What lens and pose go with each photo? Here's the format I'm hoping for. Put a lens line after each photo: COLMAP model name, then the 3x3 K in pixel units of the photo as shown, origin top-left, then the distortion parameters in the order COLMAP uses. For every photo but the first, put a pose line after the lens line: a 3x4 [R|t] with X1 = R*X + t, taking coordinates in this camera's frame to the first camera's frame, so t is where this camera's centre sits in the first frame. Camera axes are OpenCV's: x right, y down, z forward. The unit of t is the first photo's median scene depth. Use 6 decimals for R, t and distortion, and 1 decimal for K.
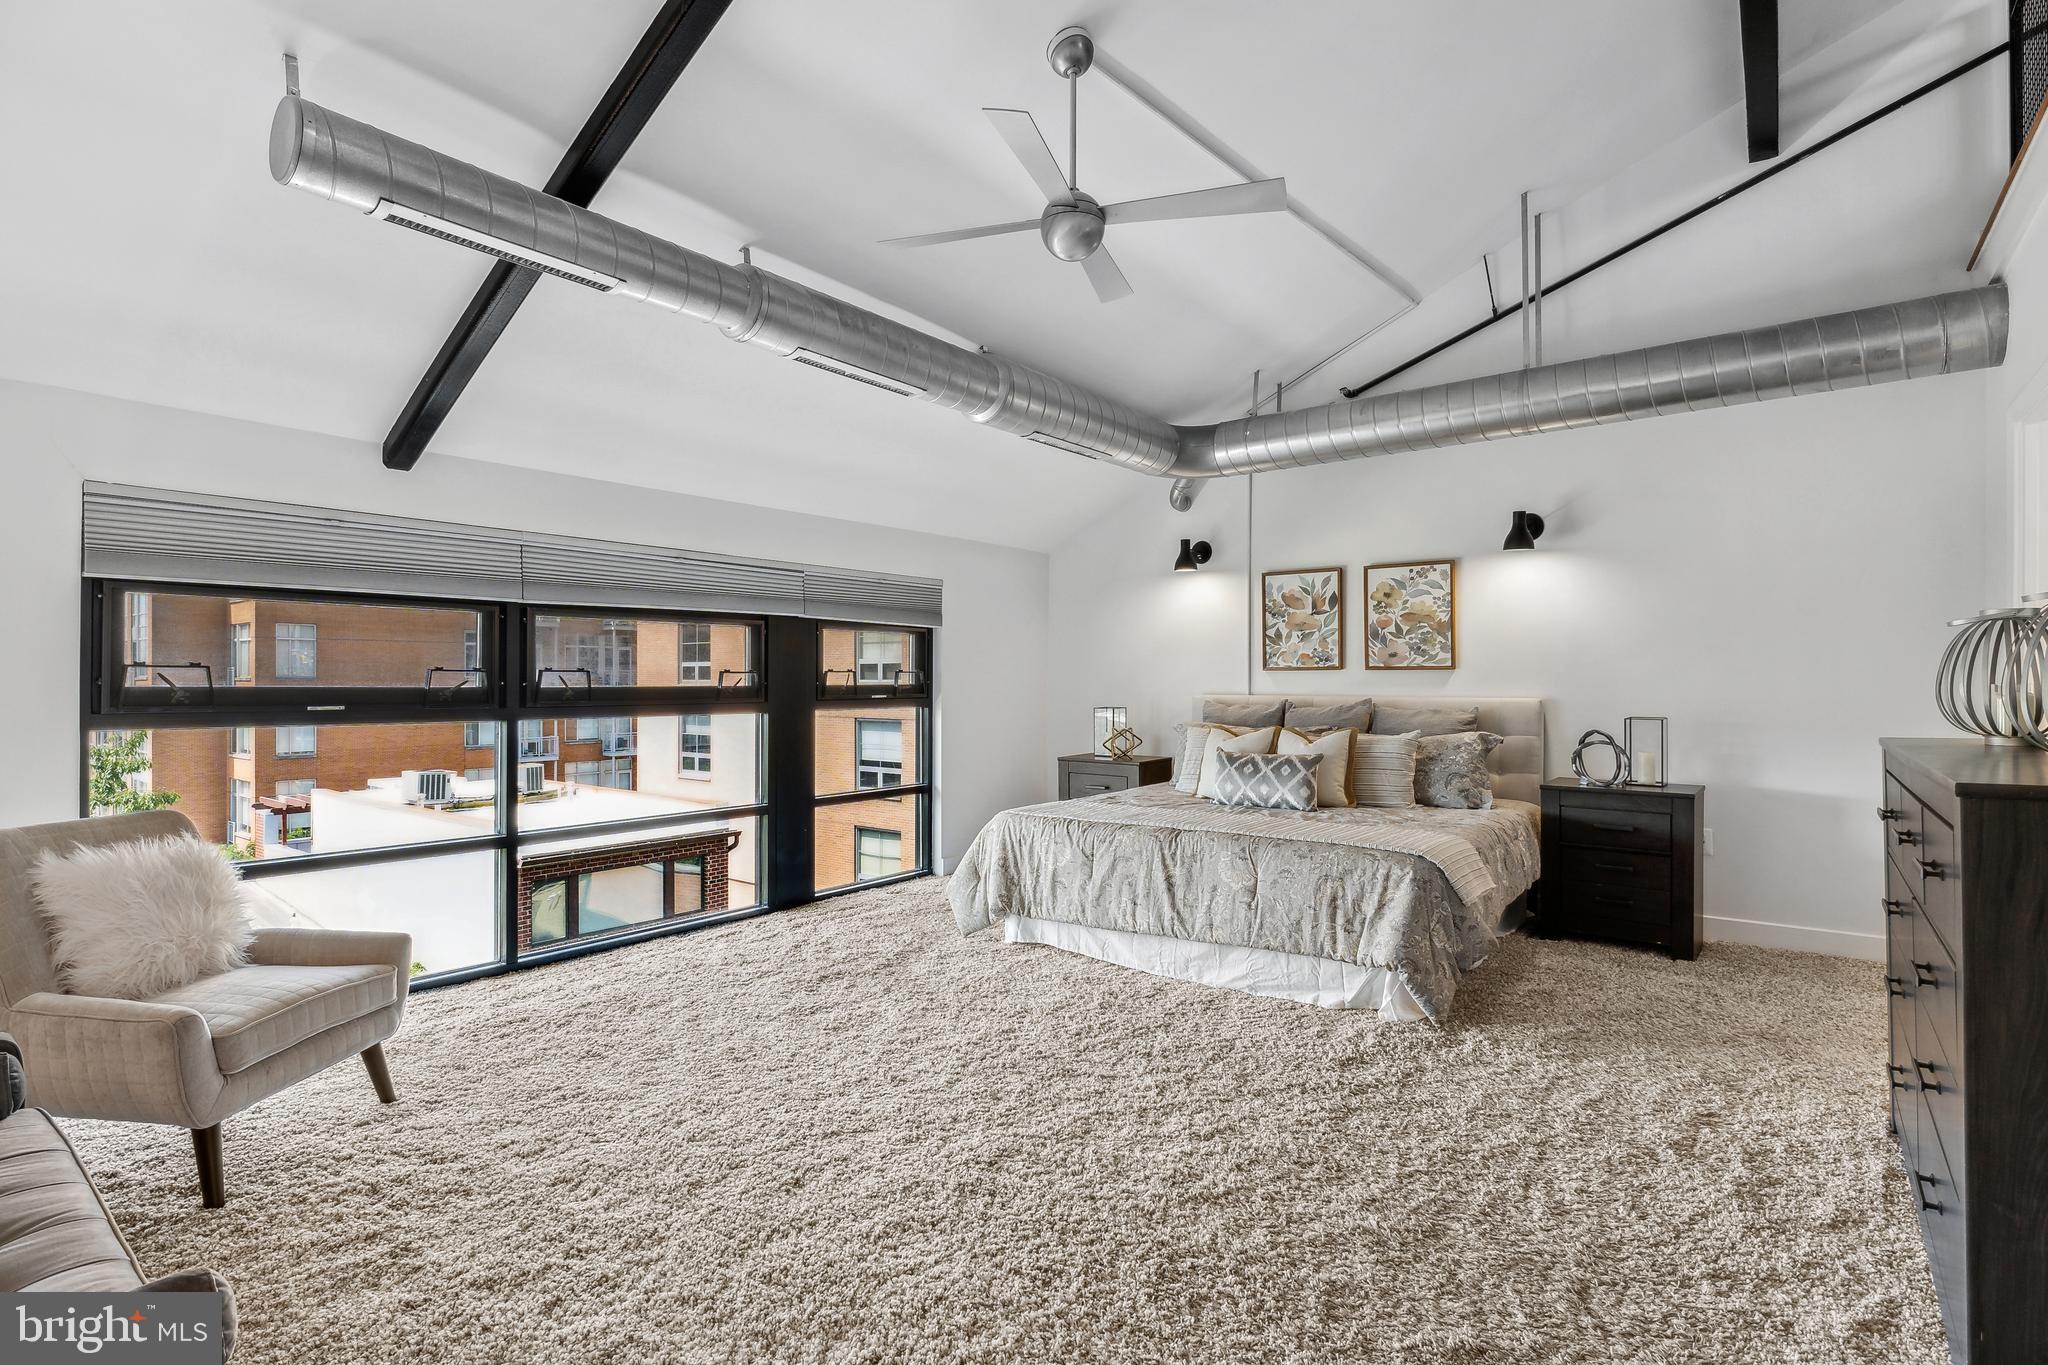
lens RADIAL K [[1002.5, 0, 1019.2], [0, 1002.5, 680.9], [0, 0, 1]] dist [-0.003416, -0.000136]
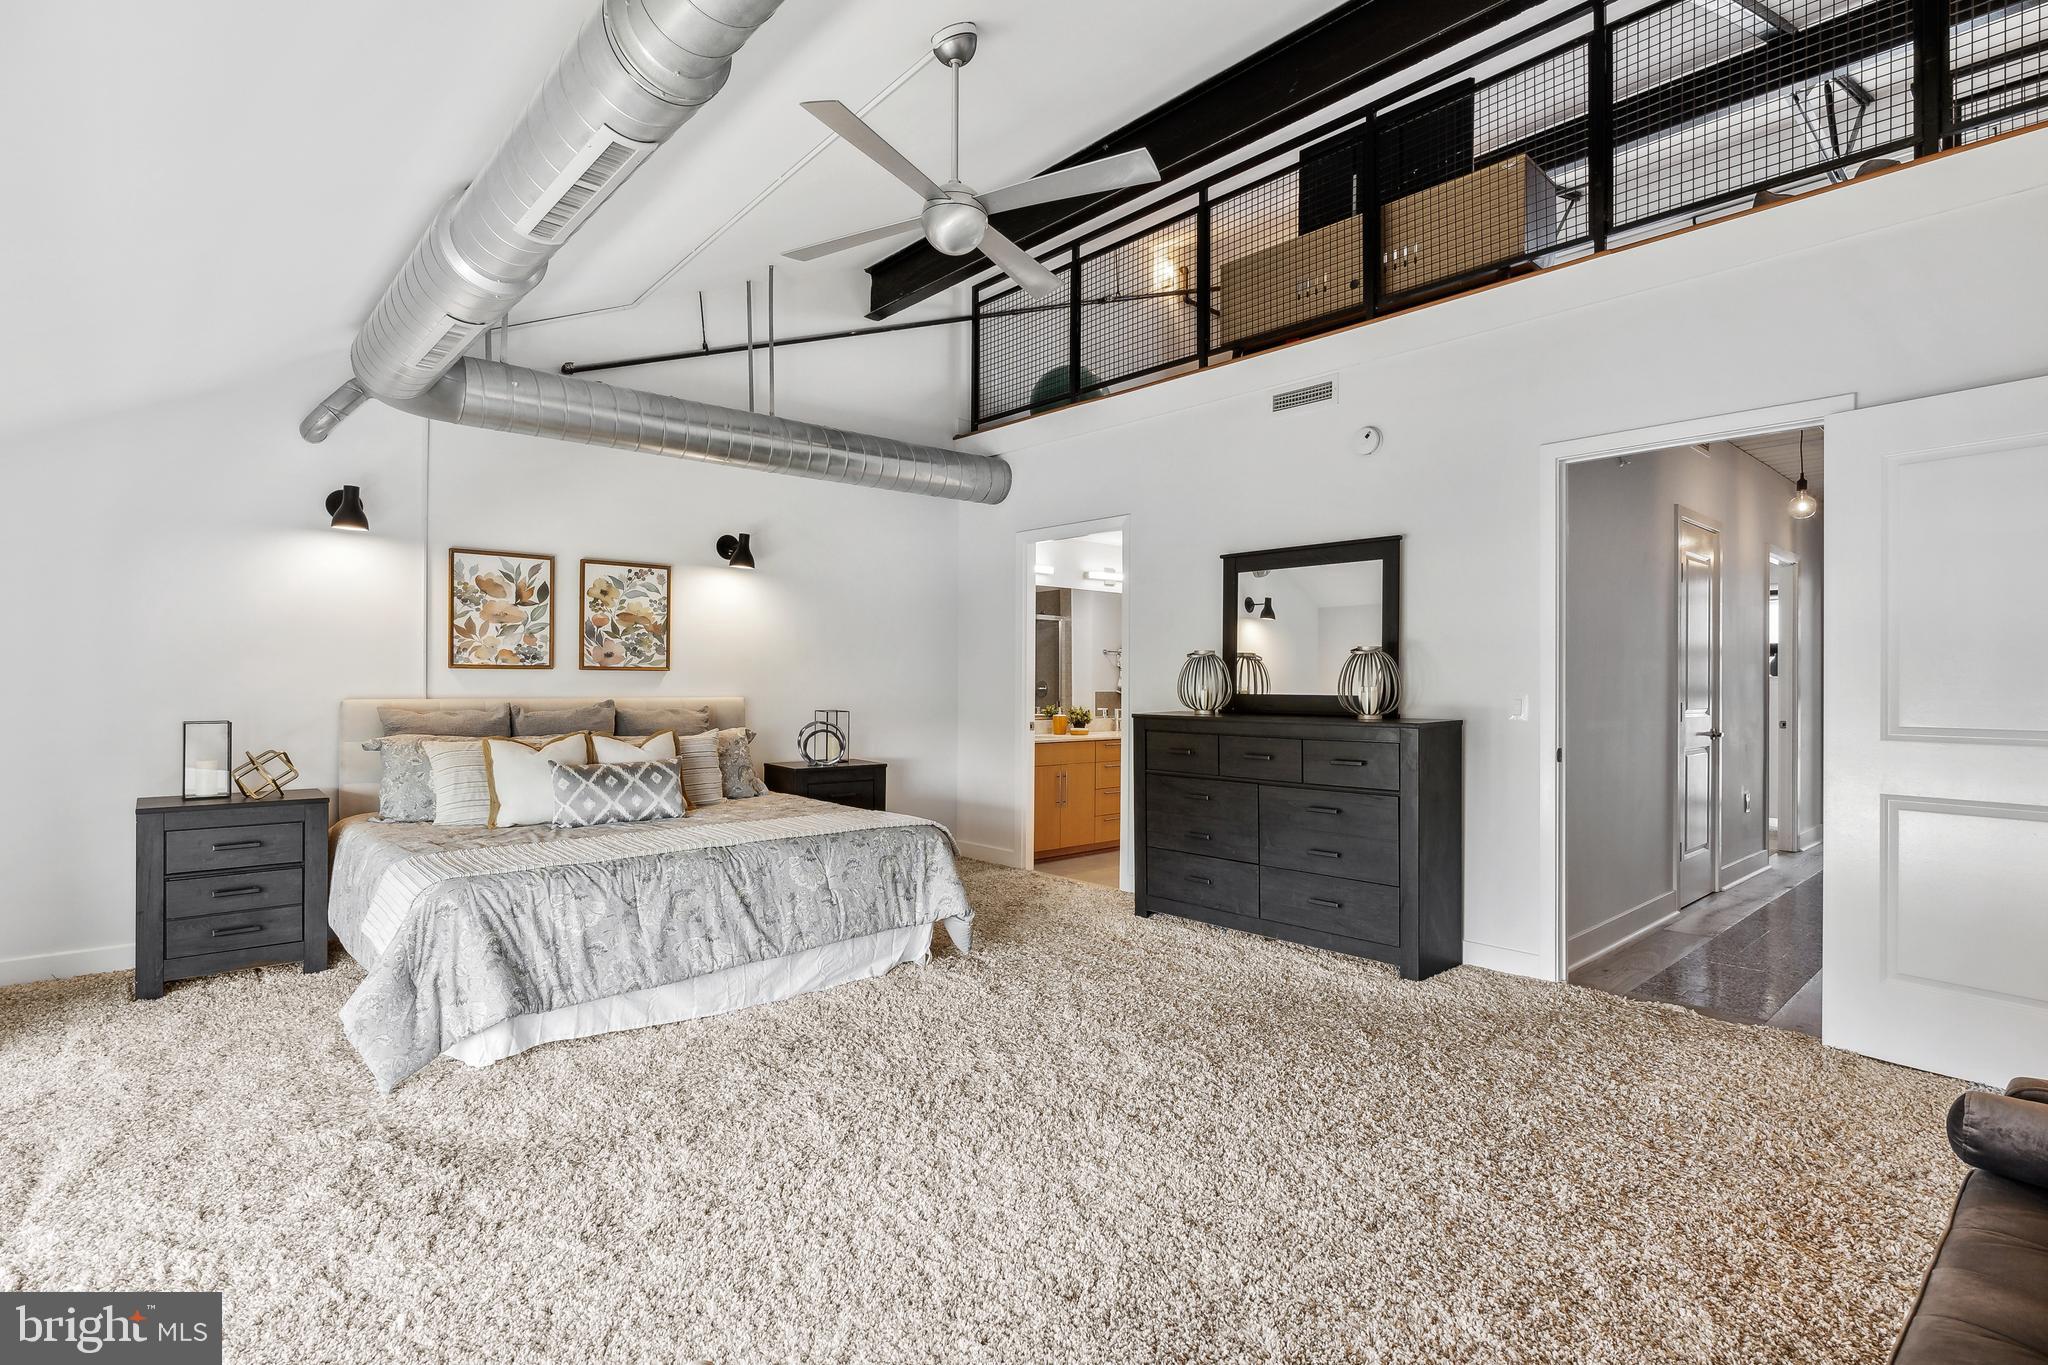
lens RADIAL K [[1002.5, 0, 1016.7], [0, 1002.5, 687.4], [0, 0, 1]] dist [-0.003416, -0.000136]
pose [[0.179536, -0.005758, 0.983735, -0.533759], [-0.003693, 0.999972, 0.006527, -0.002073], [-0.983745, -0.004805, 0.179509, 0.453019]]
